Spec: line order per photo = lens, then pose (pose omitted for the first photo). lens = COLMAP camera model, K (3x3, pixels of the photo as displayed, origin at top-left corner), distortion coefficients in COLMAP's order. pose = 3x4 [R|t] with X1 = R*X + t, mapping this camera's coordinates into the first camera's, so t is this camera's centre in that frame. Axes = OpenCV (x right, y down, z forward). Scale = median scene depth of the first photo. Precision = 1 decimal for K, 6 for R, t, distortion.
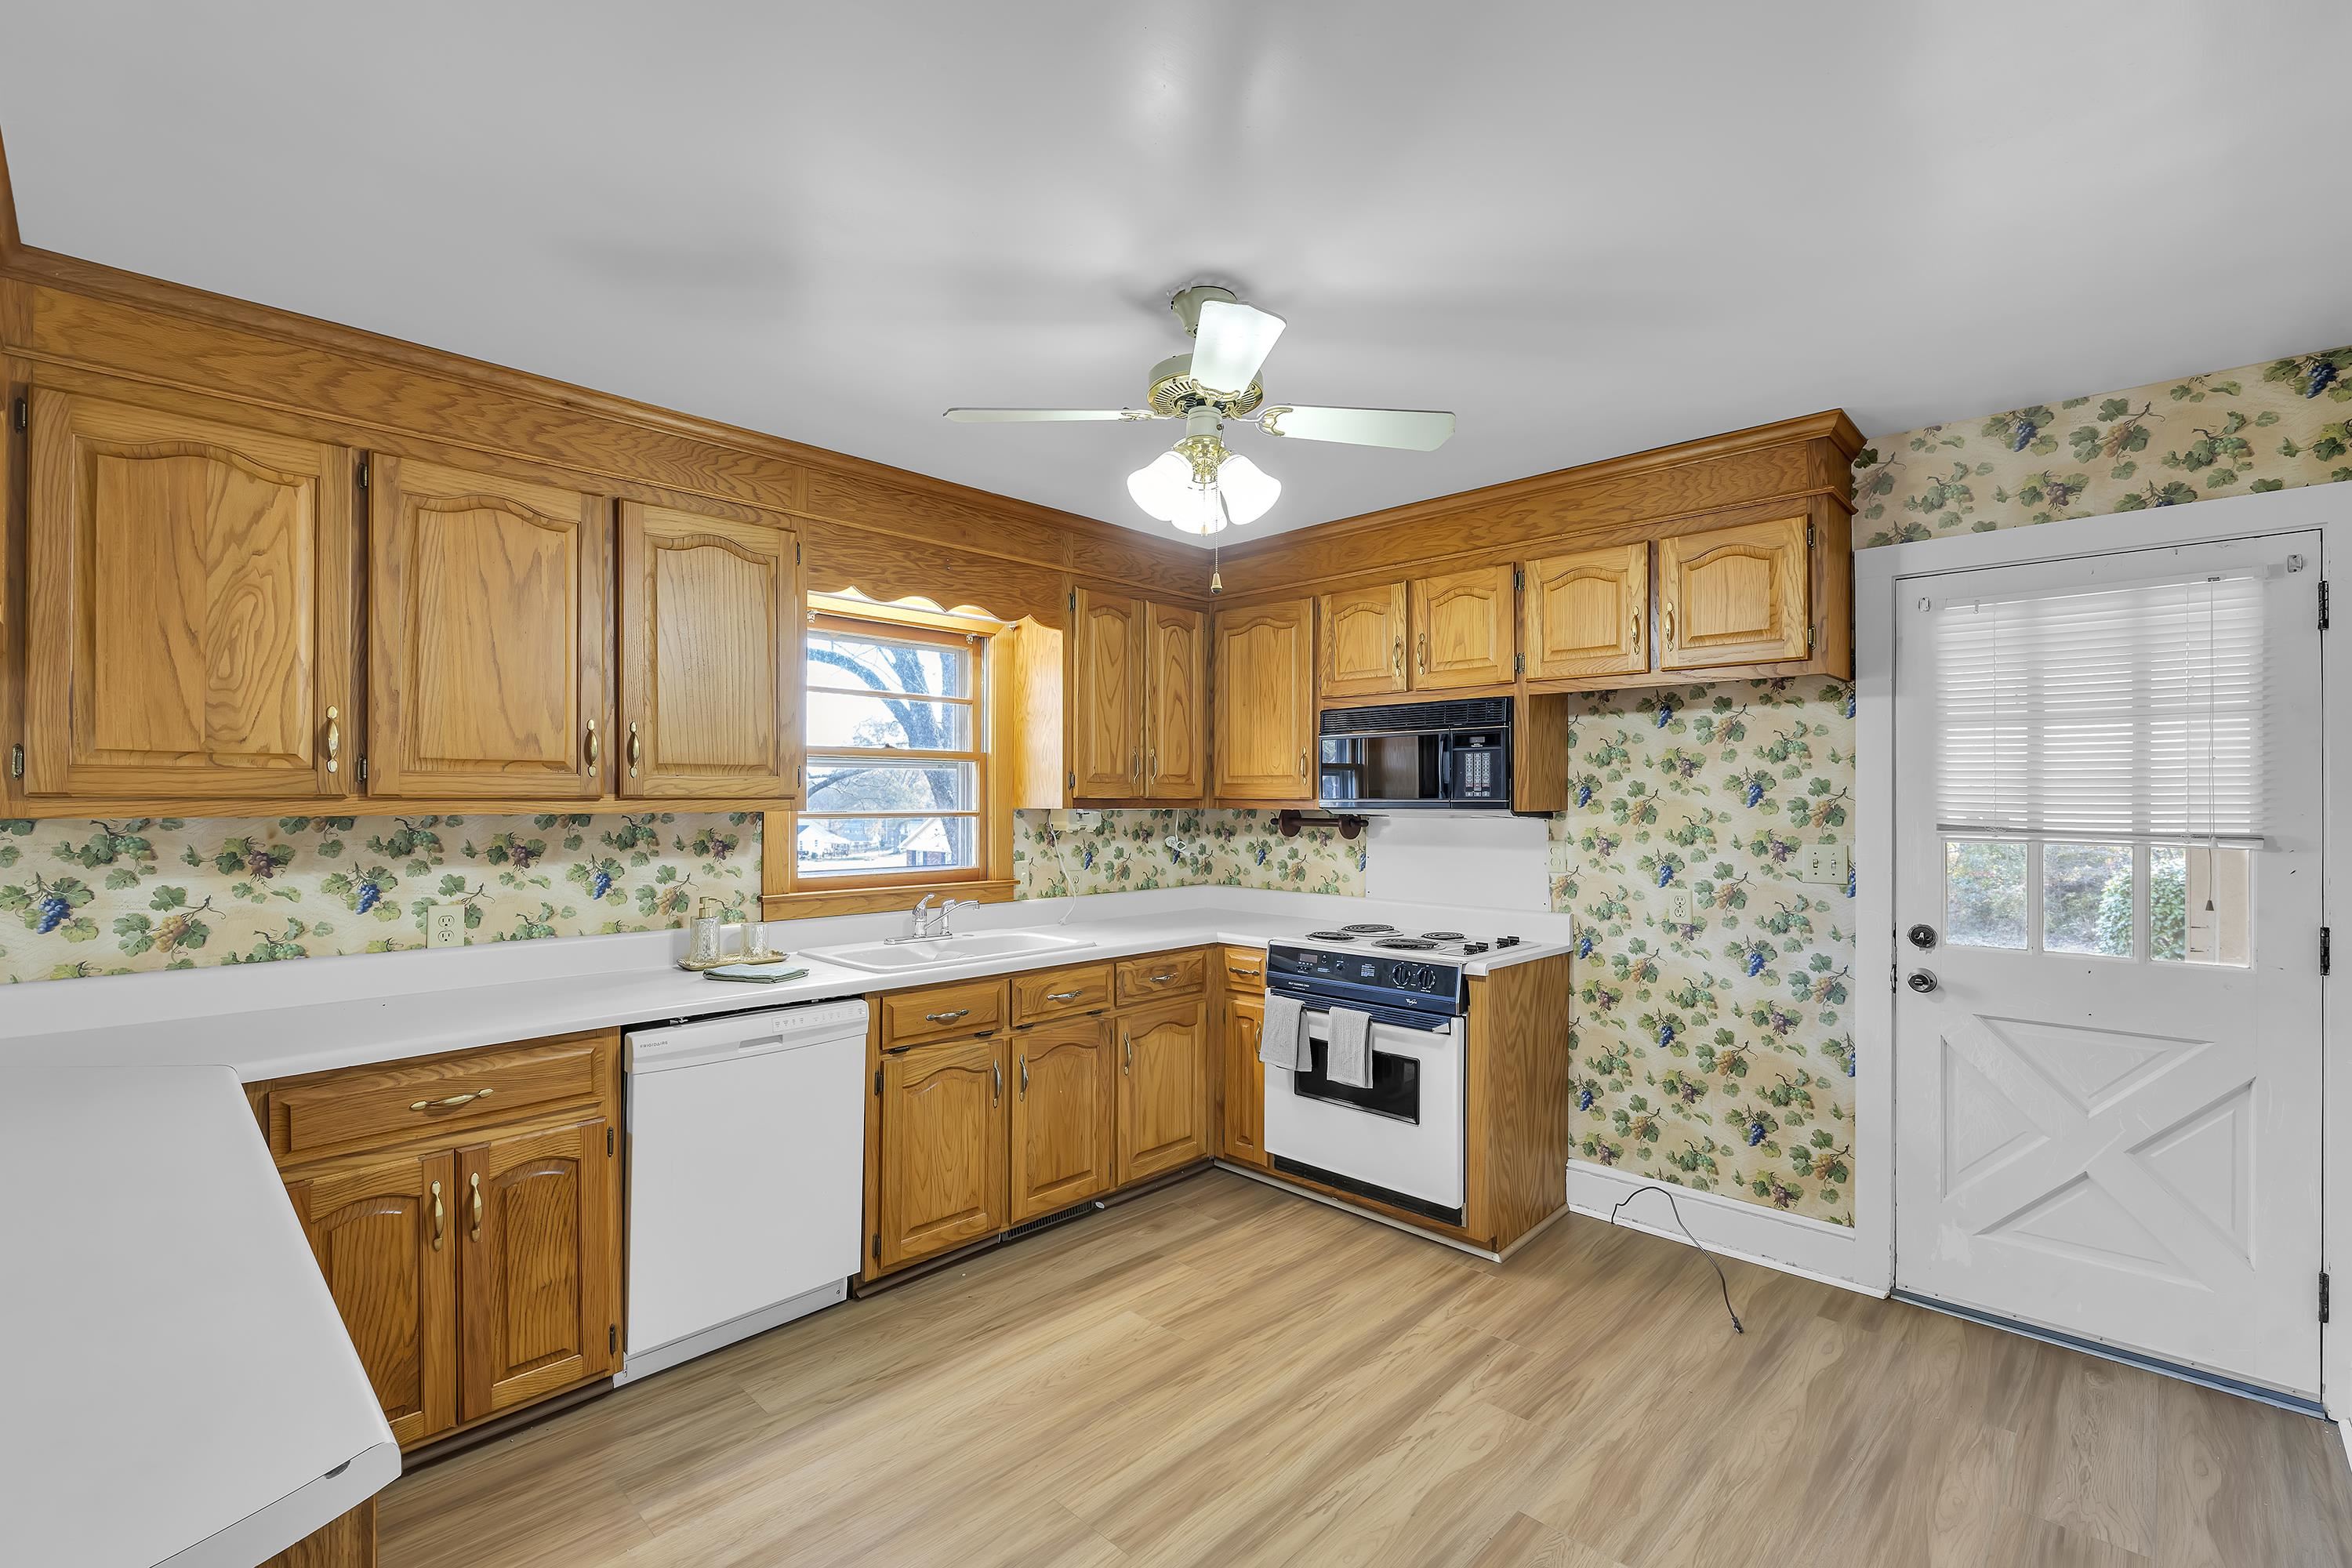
lens RADIAL K [[1030.8, 0, 1174.1], [0, 1030.8, 793.0], [0, 0, 1]] dist [-0.003125, -0.000341]
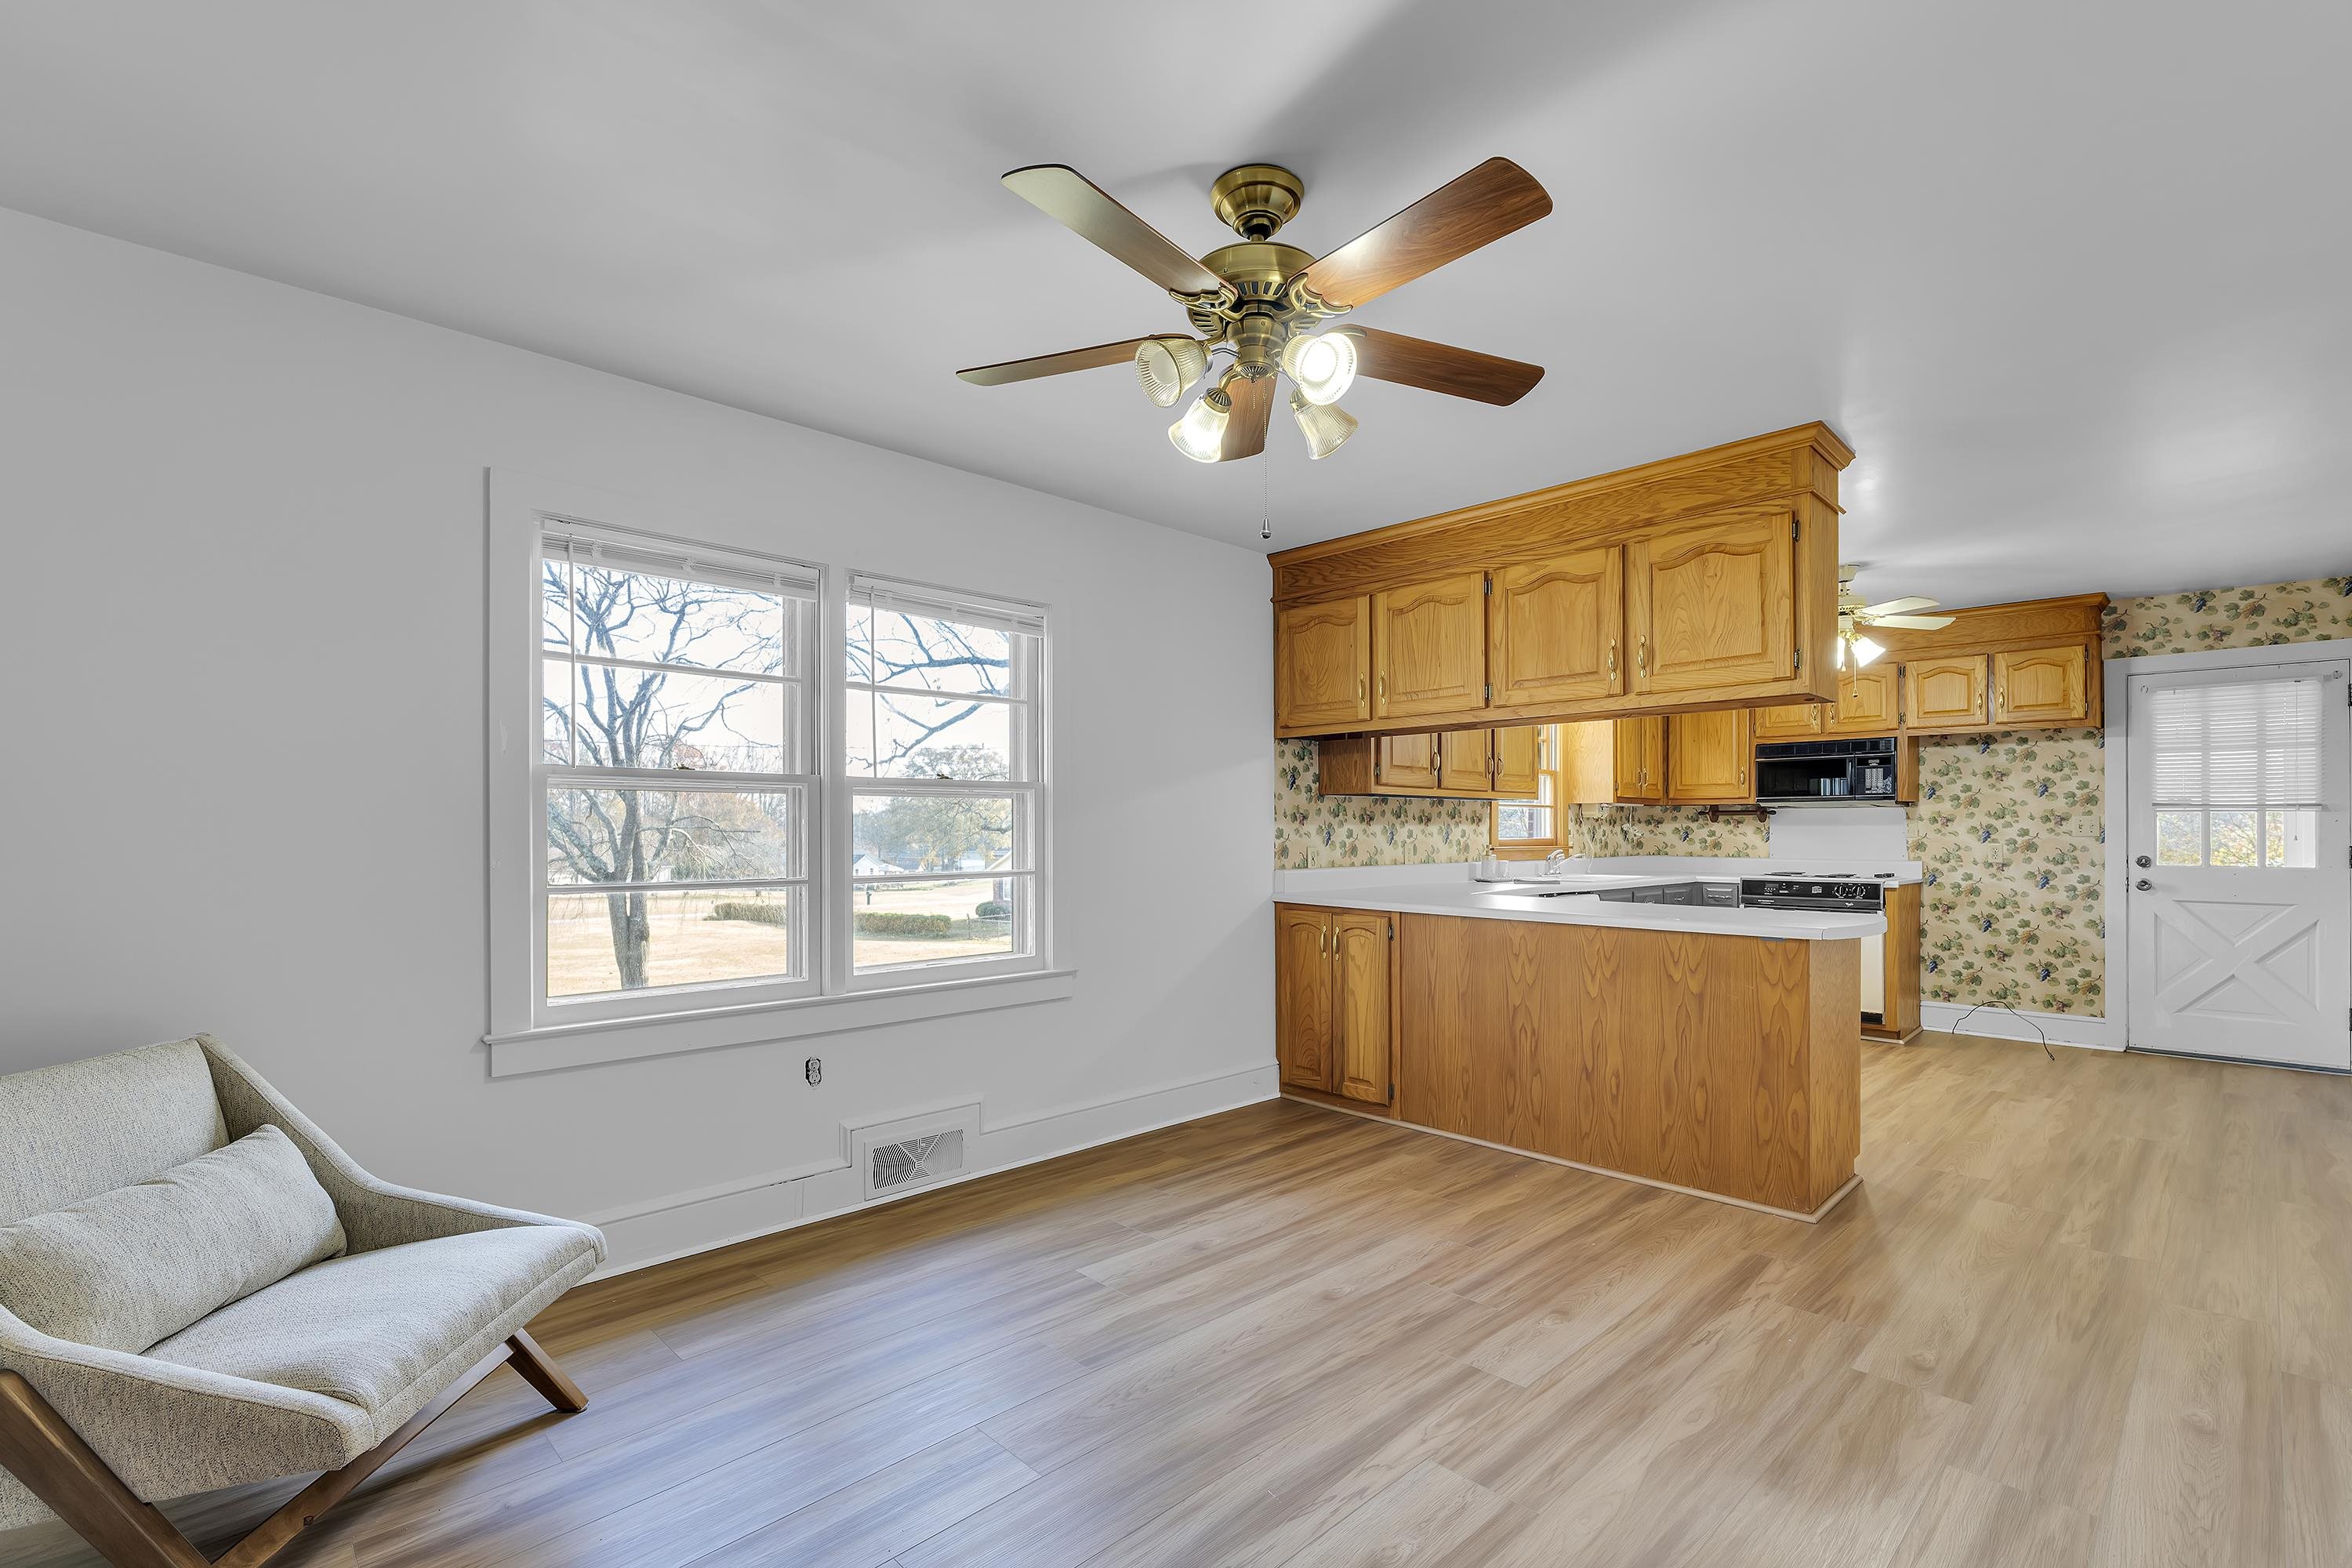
lens RADIAL K [[1060.6, 0, 1189.5], [0, 1060.6, 823.9], [0, 0, 1]] dist [0.000204, -0.000374]
pose [[0.999783, -0.002413, -0.020706, -0.923084], [0.002417, 0.999997, 0.000153, 0.058053], [0.020706, -0.000203, 0.999786, -0.927528]]
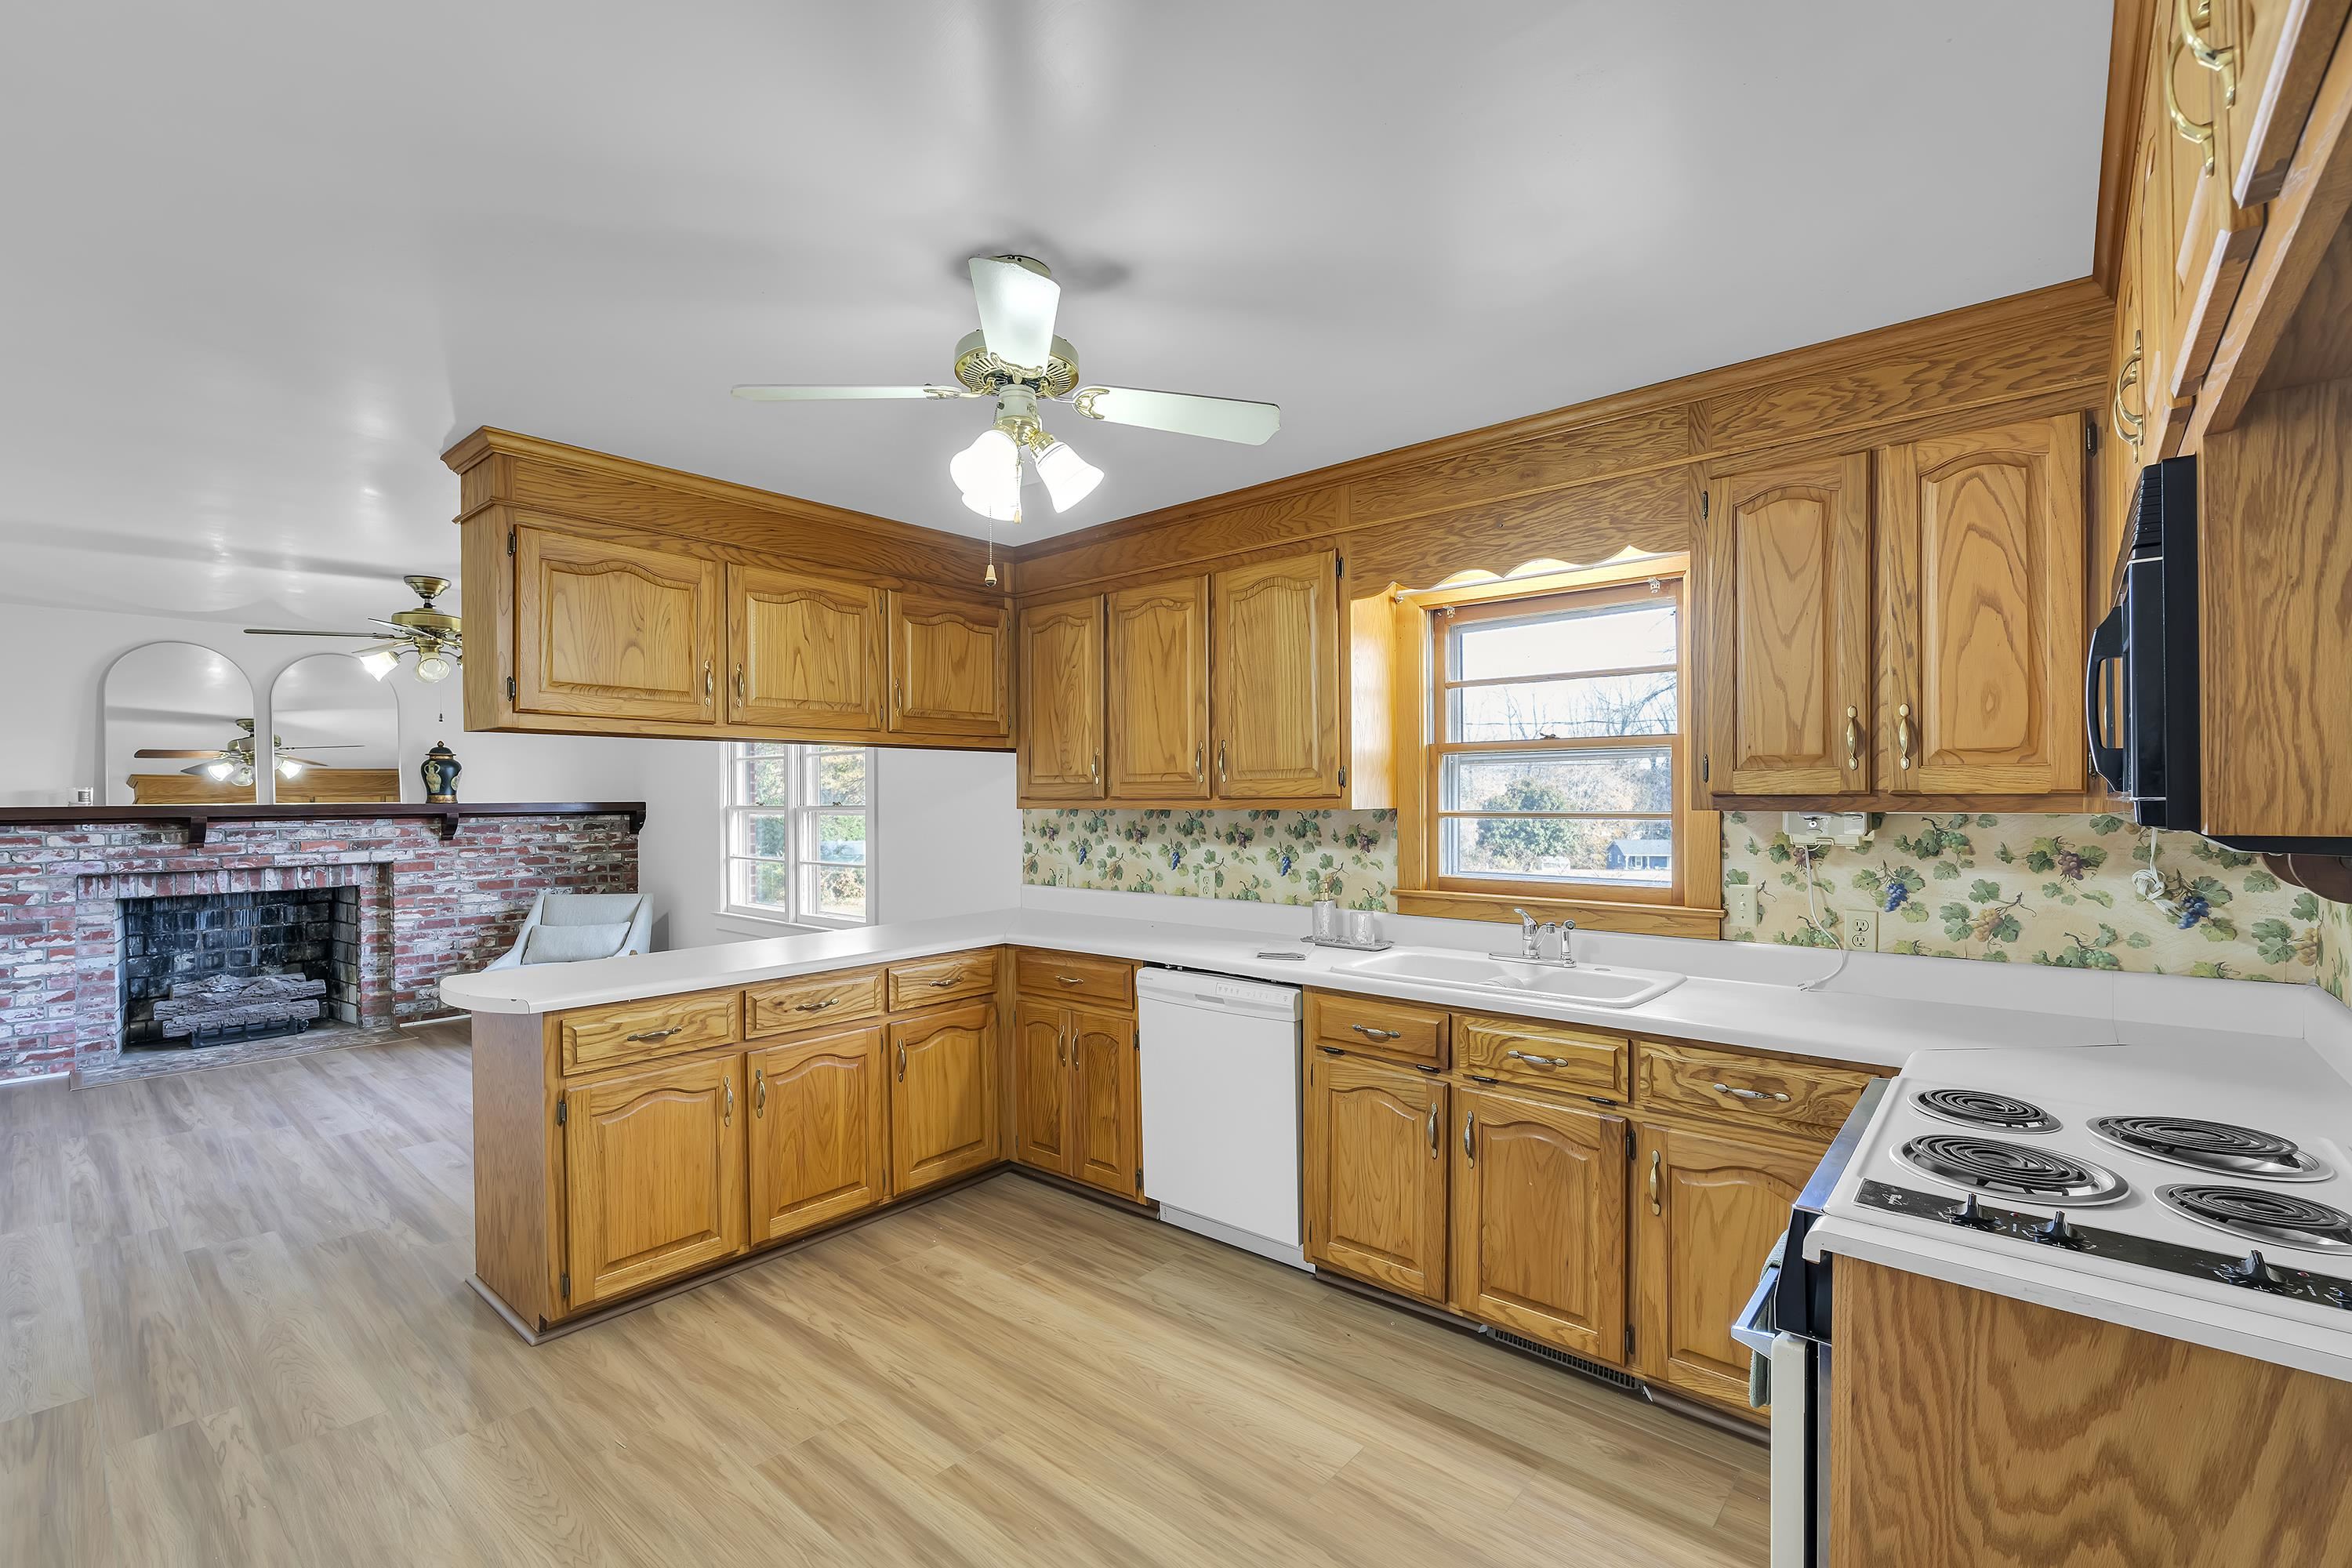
lens RADIAL K [[1030.8, 0, 1174.1], [0, 1030.8, 793.0], [0, 0, 1]] dist [-0.003125, -0.000341]
pose [[0.051620, -0.009406, -0.998623, 0.665429], [0.008270, 0.999925, -0.008990, 0.008720], [0.998633, -0.007794, 0.051694, 0.737014]]
